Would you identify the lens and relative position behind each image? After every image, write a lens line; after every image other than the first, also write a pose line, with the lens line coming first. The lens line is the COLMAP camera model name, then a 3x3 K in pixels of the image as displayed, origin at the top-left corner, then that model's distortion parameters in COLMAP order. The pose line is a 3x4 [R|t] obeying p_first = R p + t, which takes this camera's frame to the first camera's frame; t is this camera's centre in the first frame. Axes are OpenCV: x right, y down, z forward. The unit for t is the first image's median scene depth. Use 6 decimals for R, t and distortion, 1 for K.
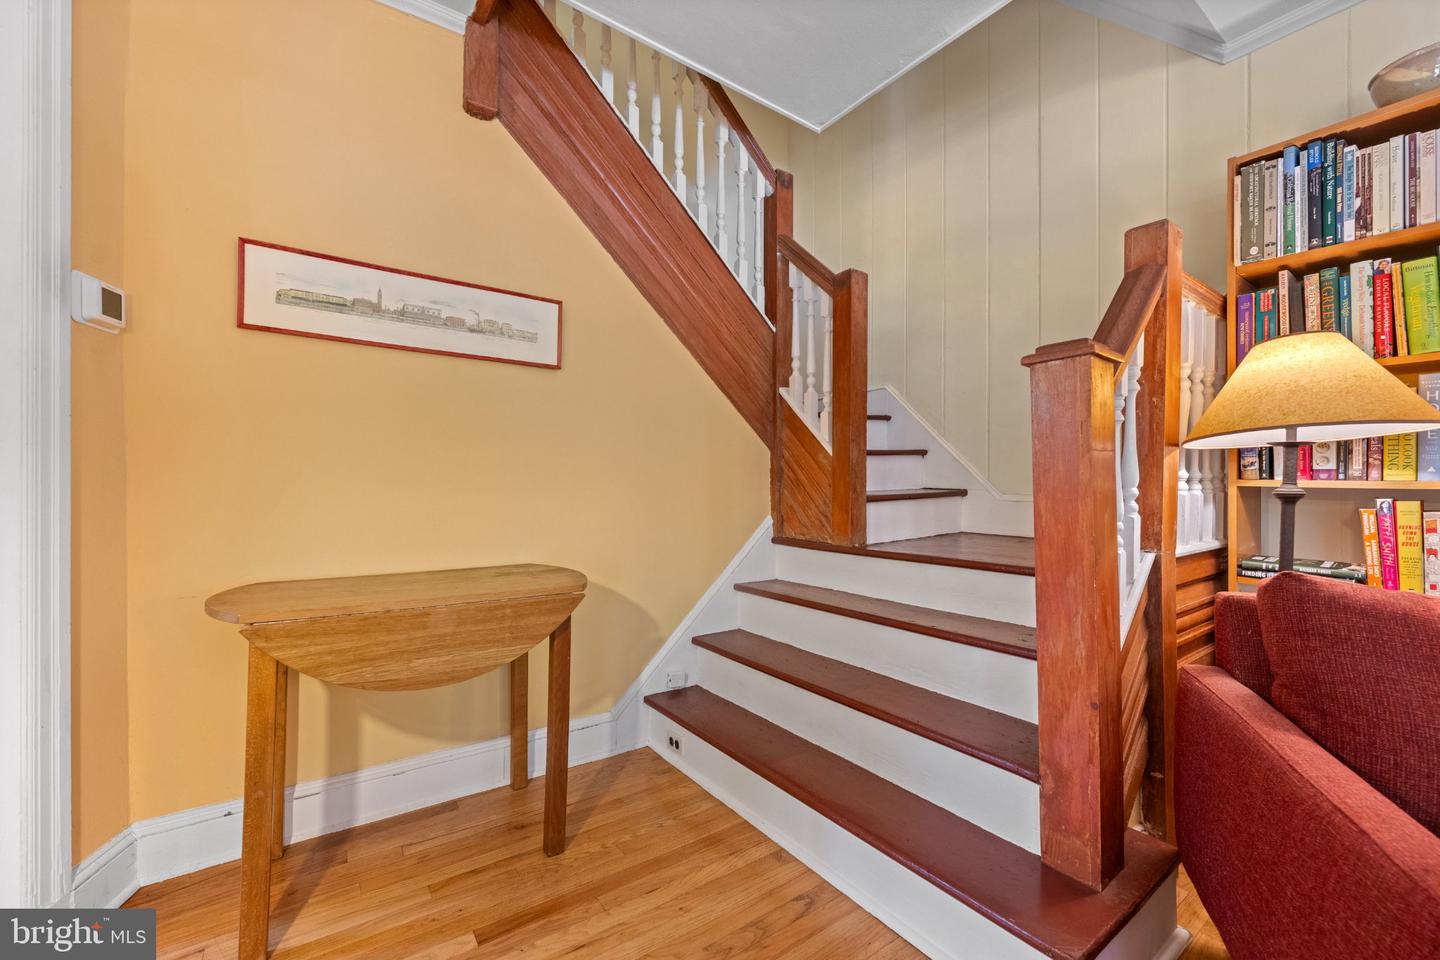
lens RADIAL K [[583.7, 0, 715.4], [0, 583.7, 483.5], [0, 0, 1]] dist [-0.000058, 0.000047]
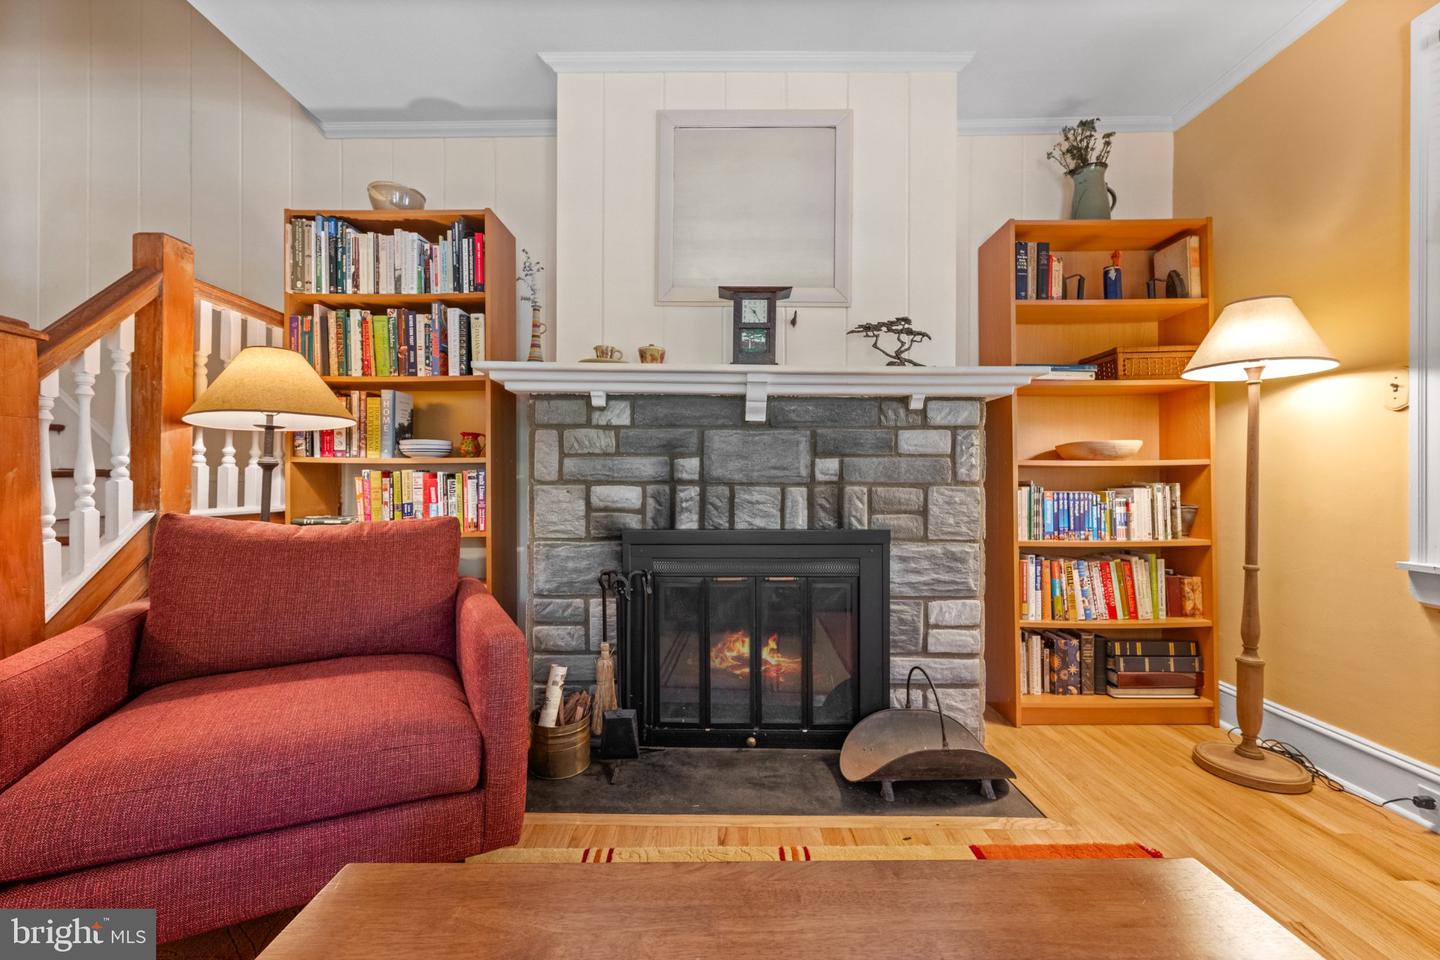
lens RADIAL K [[571.8, 0, 715.3], [0, 571.8, 480.7], [0, 0, 1]] dist [-0.002343, -0.000020]
pose [[0.587446, 0.002398, 0.809260, 0.464318], [-0.001514, 0.999997, -0.001865, 0.052986], [-0.809262, -0.000130, 0.587448, -0.572963]]
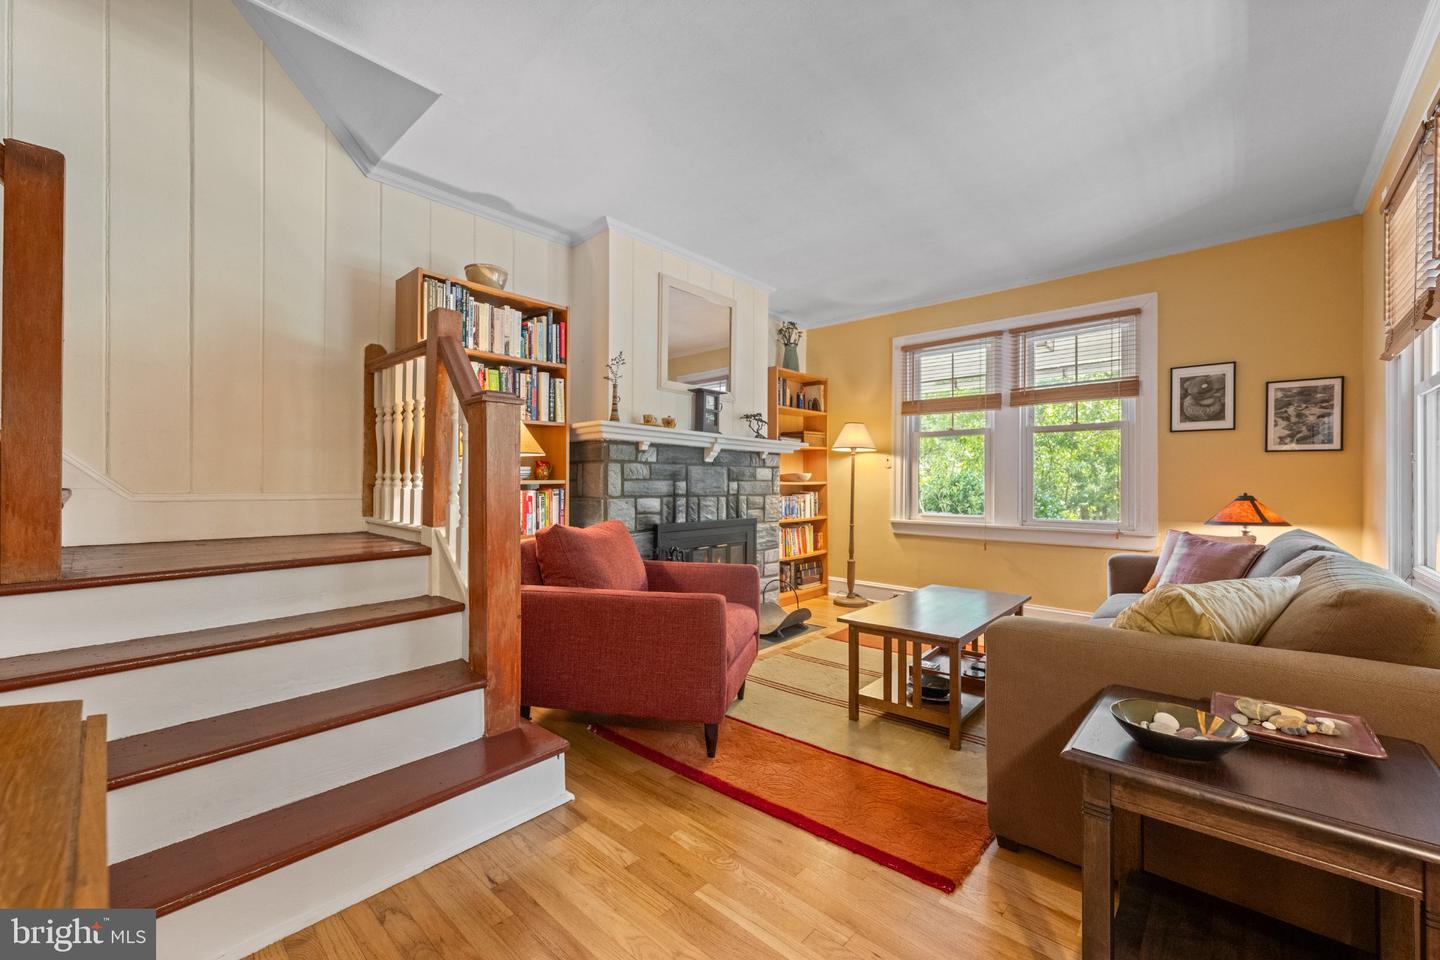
lens RADIAL K [[578.9, 0, 719.8], [0, 578.9, 474.4], [0, 0, 1]] dist [-0.001891, -0.000045]
pose [[-0.218813, 0.007166, 0.975741, -0.835644], [-0.007287, 0.999933, -0.008977, -0.011997], [-0.975740, -0.009075, -0.218746, 0.625467]]
